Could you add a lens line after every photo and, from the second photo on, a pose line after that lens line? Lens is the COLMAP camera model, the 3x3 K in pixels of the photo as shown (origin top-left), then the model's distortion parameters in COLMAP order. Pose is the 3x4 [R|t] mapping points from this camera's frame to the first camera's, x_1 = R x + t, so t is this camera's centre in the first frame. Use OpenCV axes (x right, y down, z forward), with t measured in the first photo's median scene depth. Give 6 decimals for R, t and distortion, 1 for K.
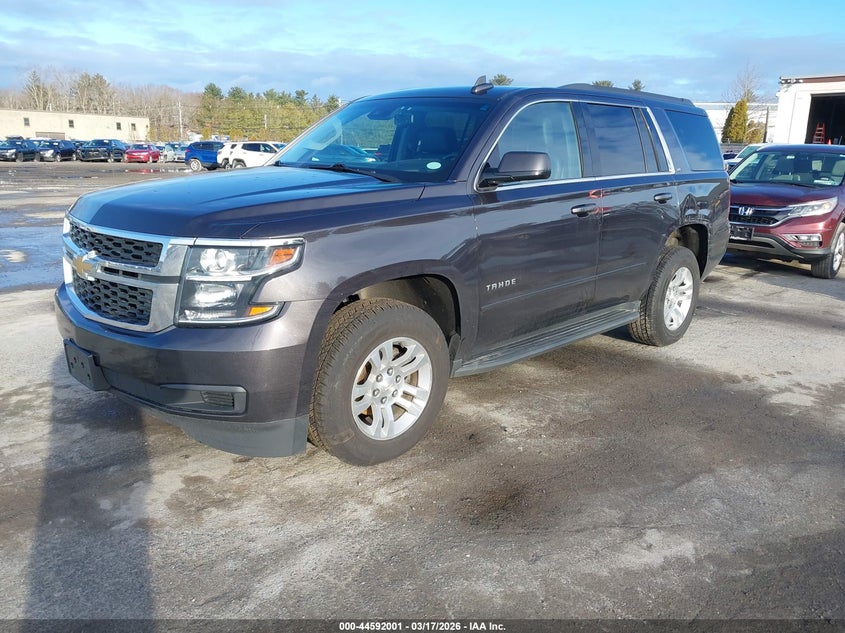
lens RADIAL K [[710.5, 0, 422.5], [0, 710.5, 316.5], [0, 0, 1]] dist [0.008646, 0.002949]
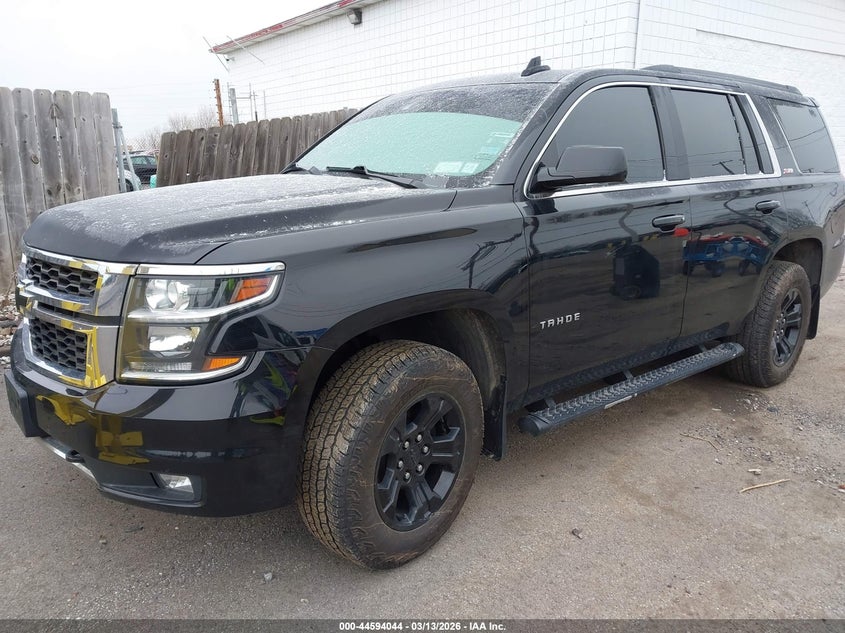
lens RADIAL K [[710.5, 0, 422.5], [0, 710.5, 316.5], [0, 0, 1]] dist [0.008646, 0.002949]
pose [[0.996397, -0.002129, -0.084780, 0.035379], [-0.000338, 0.999577, -0.029075, -0.034293], [0.084806, 0.028999, 0.995975, 0.286807]]
